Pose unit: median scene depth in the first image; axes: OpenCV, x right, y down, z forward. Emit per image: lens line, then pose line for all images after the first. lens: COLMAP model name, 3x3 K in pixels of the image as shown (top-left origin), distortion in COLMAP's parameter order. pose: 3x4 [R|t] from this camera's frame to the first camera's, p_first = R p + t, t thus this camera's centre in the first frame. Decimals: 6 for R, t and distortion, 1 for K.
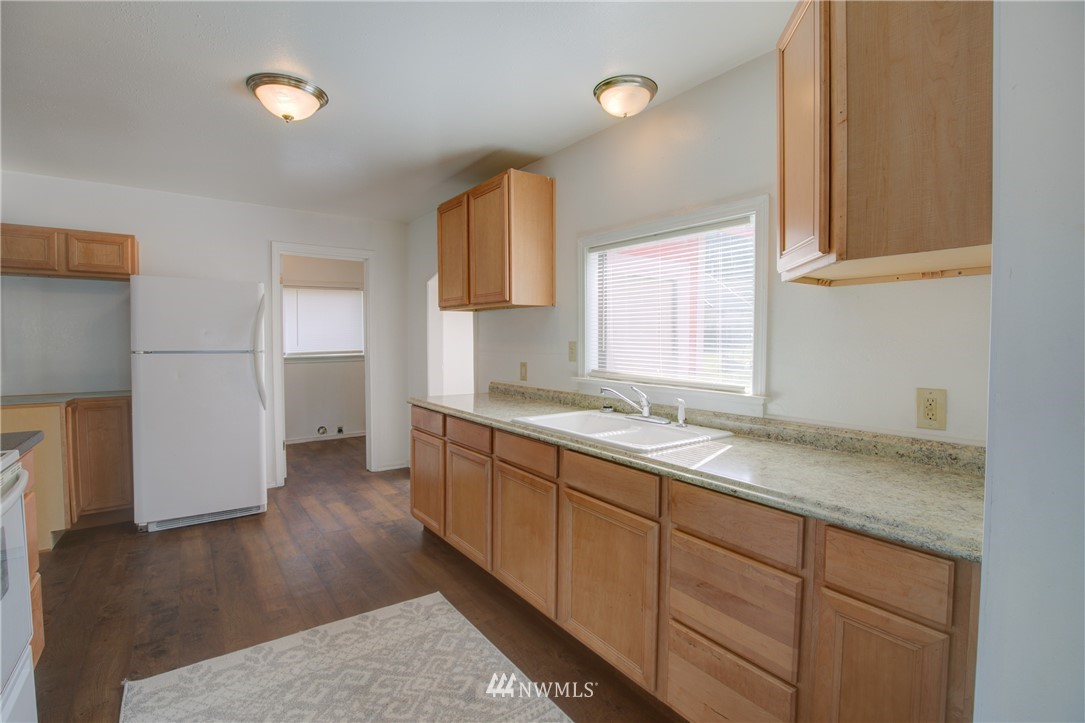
lens RADIAL K [[517.1, 0, 531.4], [0, 517.1, 350.7], [0, 0, 1]] dist [-0.026079, 0.004066]
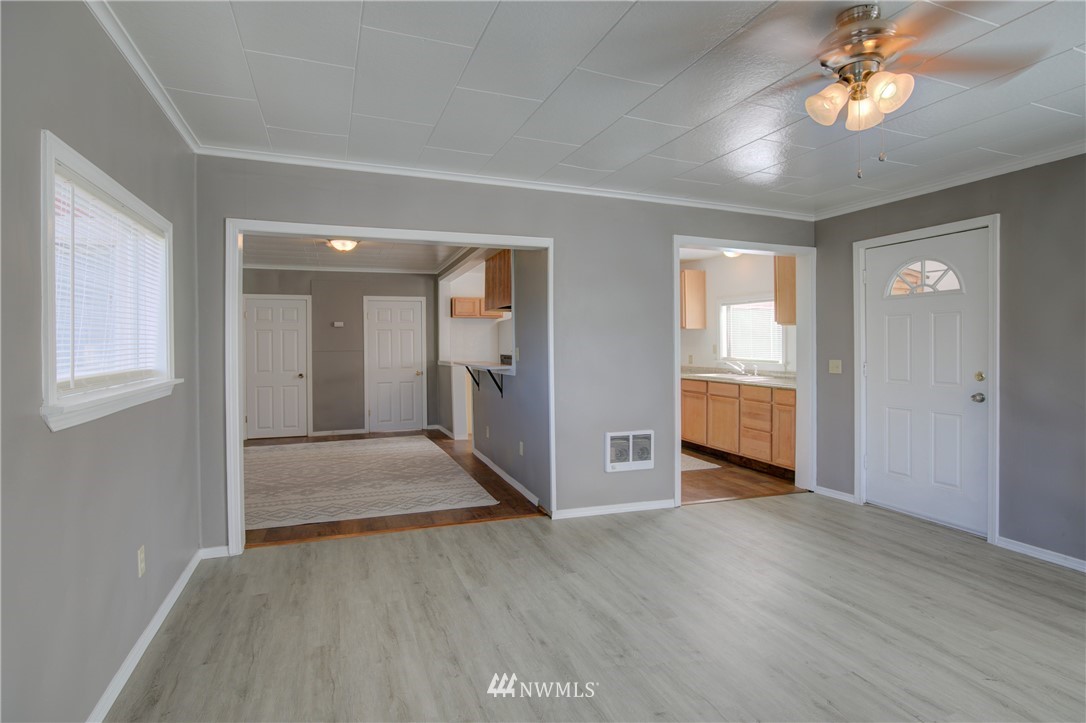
lens RADIAL K [[526.1, 0, 541.4], [0, 526.1, 356.2], [0, 0, 1]] dist [0.005000, 0.000042]
pose [[0.965495, -0.003419, -0.260399, -0.047519], [0.003181, 0.999994, -0.001333, 0.030014], [0.260402, 0.000458, 0.965500, -1.305378]]
